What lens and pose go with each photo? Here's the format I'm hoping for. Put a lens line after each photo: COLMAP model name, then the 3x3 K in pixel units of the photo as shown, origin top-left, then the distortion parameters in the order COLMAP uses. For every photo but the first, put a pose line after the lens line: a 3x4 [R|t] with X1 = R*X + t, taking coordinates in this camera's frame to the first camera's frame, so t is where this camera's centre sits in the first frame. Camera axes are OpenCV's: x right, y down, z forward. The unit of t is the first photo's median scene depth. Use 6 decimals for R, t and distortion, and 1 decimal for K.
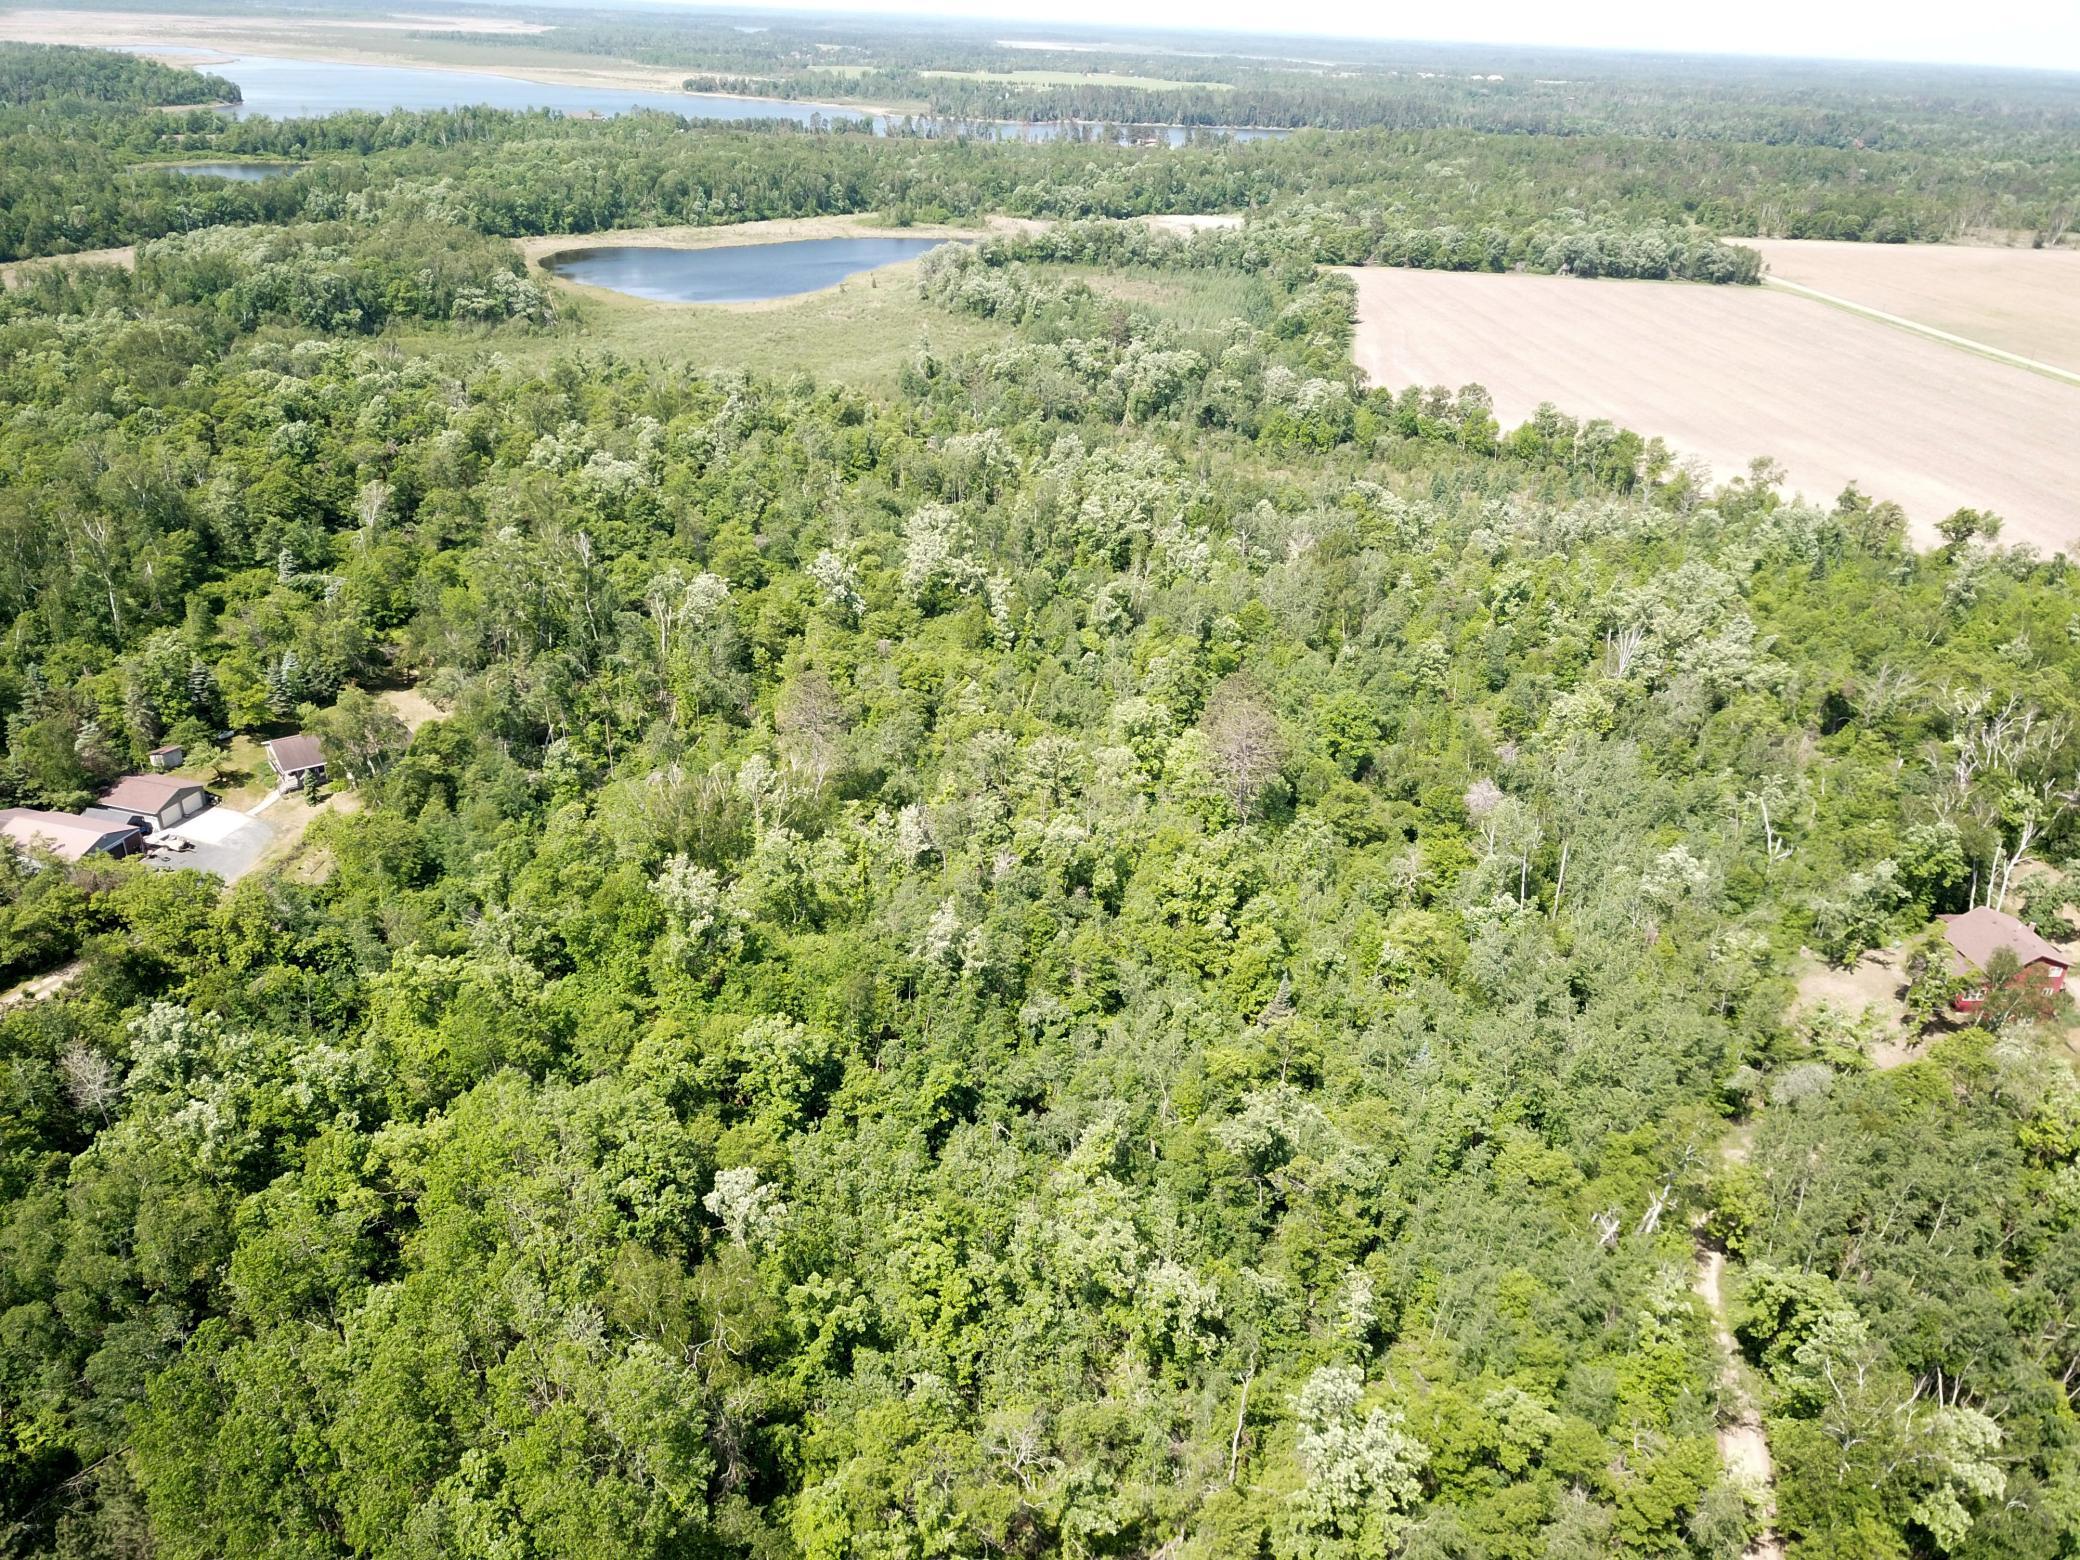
lens RADIAL K [[1603.1, 0, 1031.0], [0, 1603.1, 777.9], [0, 0, 1]] dist [0.000870, -0.000258]
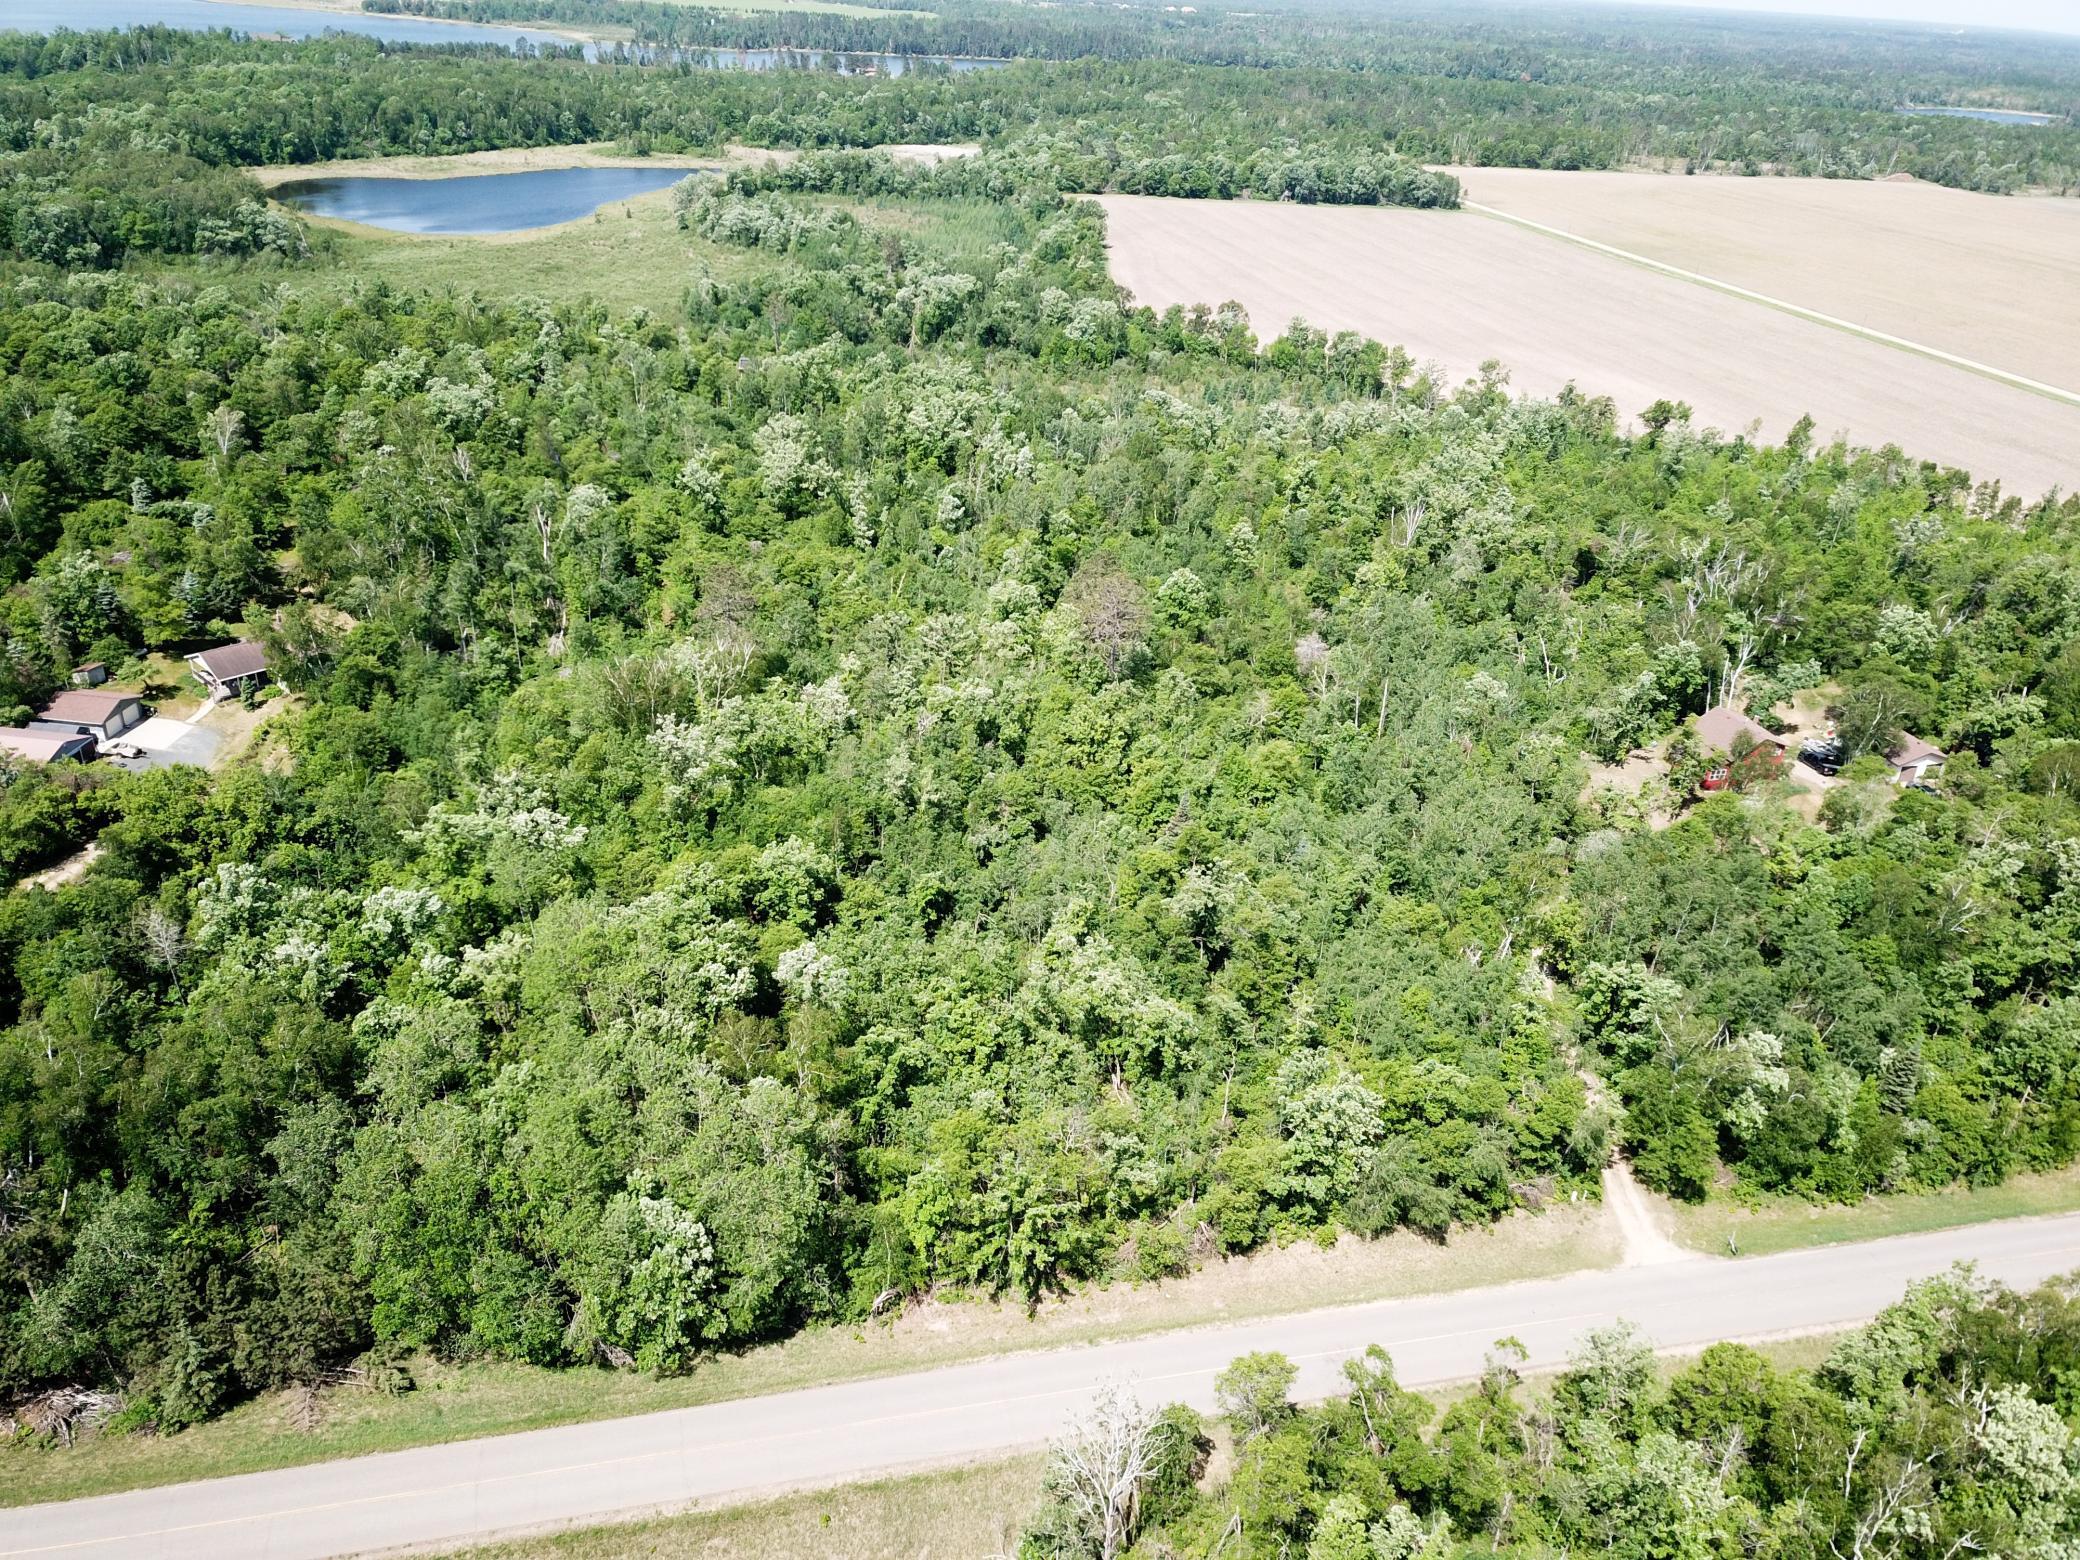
lens RADIAL K [[1592.2, 0, 1040.0], [0, 1592.2, 780.0], [0, 0, 1]] dist [0.005617, -0.000091]
pose [[0.983938, -0.066841, 0.165525, -0.081462], [0.060043, 0.997147, 0.045740, 0.031609], [-0.168110, -0.035067, 0.985144, -0.078905]]
